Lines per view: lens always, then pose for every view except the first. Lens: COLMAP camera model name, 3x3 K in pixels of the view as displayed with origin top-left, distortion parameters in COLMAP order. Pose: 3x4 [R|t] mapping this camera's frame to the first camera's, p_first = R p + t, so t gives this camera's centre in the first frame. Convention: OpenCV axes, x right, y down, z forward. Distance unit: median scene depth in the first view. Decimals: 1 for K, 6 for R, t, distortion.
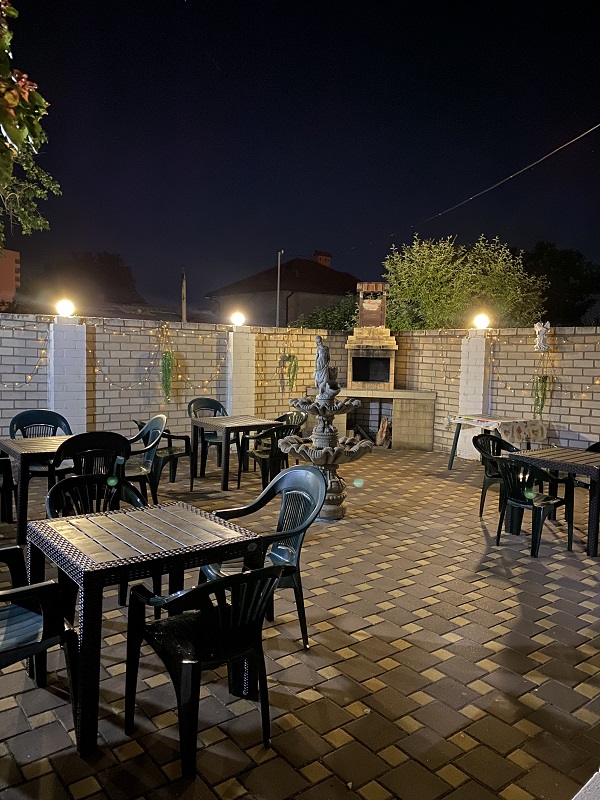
lens RADIAL K [[646.4, 0, 300.0], [0, 646.4, 400.0], [0, 0, 1]] dist [0.170017, -0.000433]
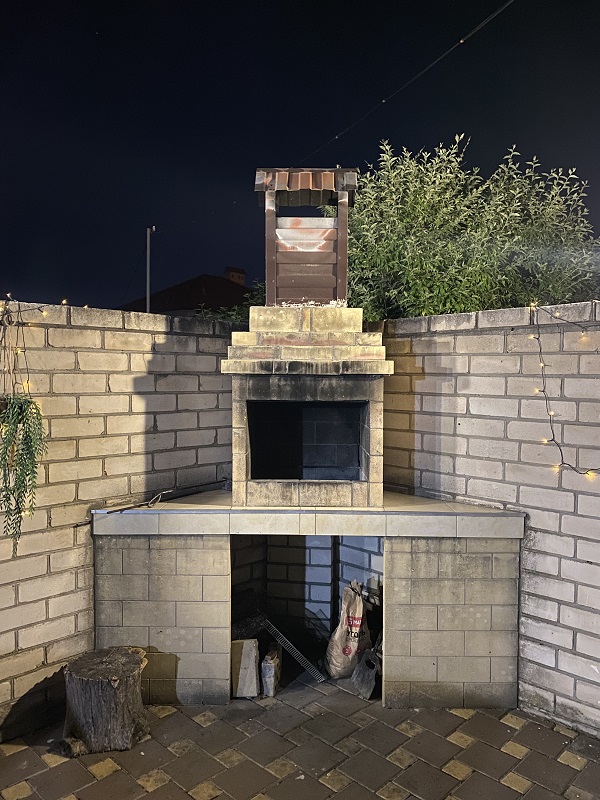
lens RADIAL K [[646.4, 0, 300.0], [0, 646.4, 400.0], [0, 0, 1]] dist [0.170017, -0.000433]
pose [[0.992893, -0.019847, 0.117346, 0.069818], [0.025585, 0.998539, -0.047592, -0.051447], [-0.116230, 0.050257, 0.991950, 0.692654]]
